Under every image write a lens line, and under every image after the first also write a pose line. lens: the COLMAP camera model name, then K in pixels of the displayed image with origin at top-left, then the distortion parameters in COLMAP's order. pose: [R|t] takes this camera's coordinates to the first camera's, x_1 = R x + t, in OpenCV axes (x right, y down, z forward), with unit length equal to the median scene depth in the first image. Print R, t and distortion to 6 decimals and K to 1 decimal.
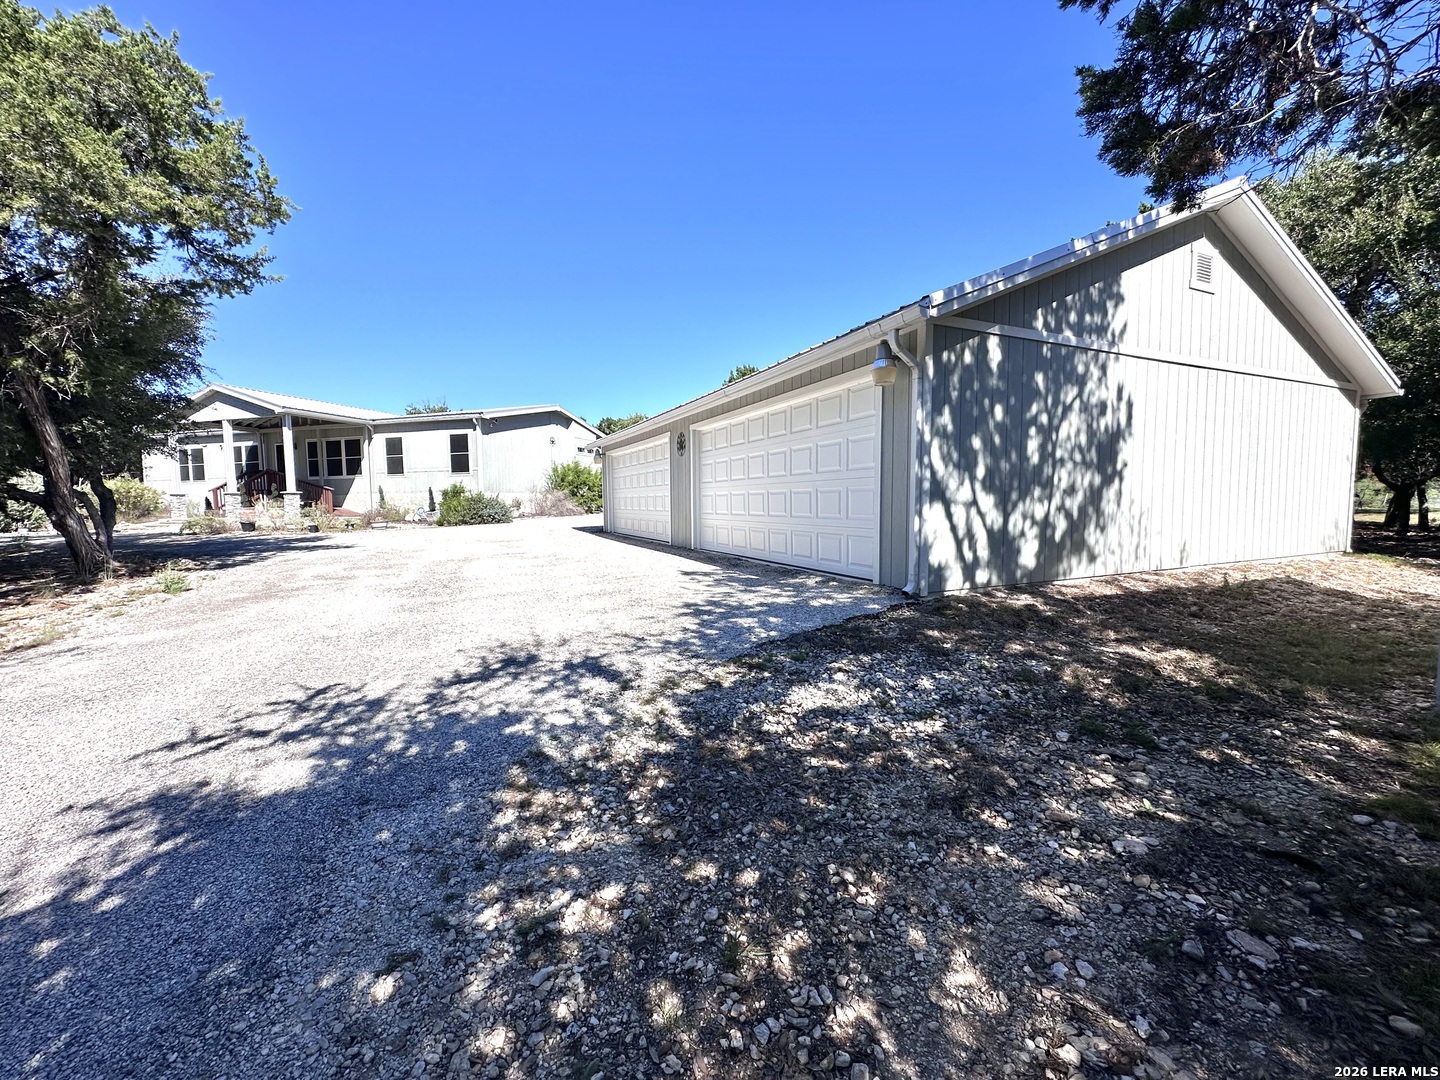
lens RADIAL K [[580.7, 0, 718.0], [0, 580.7, 538.3], [0, 0, 1]] dist [0.002692, 0.000111]
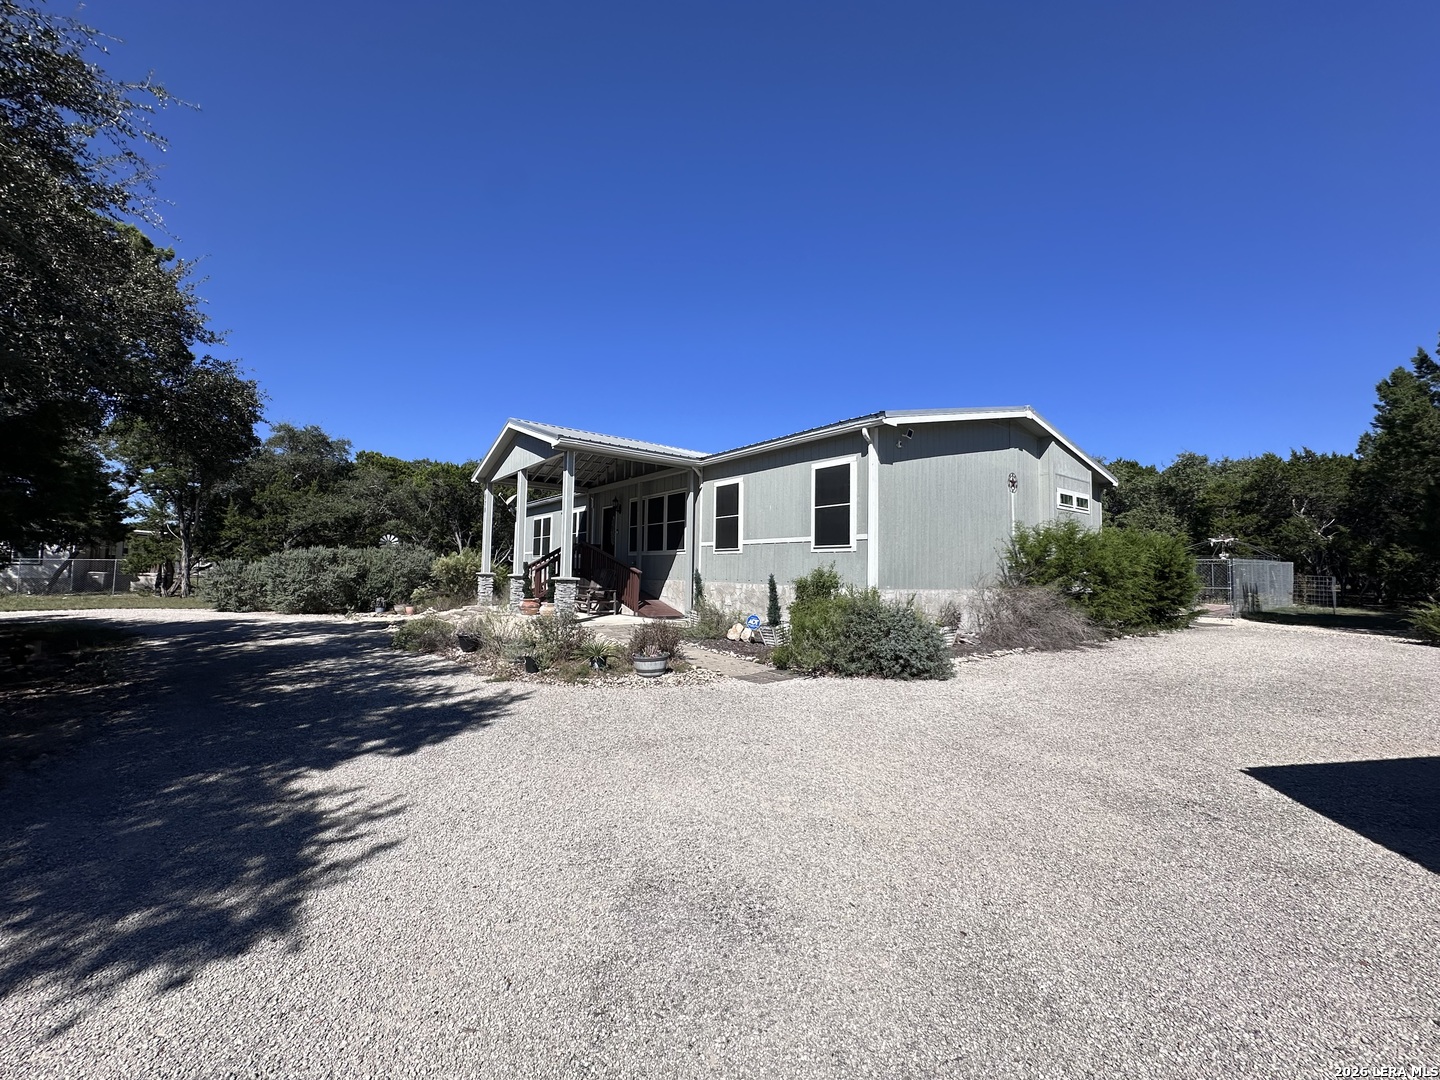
lens RADIAL K [[580.7, 0, 719.3], [0, 580.7, 536.1], [0, 0, 1]] dist [0.002692, 0.000111]
pose [[0.816585, -0.009653, -0.577145, -0.679308], [-0.065562, 0.991839, -0.109351, -0.174505], [0.573490, 0.127133, 0.809288, 1.563186]]
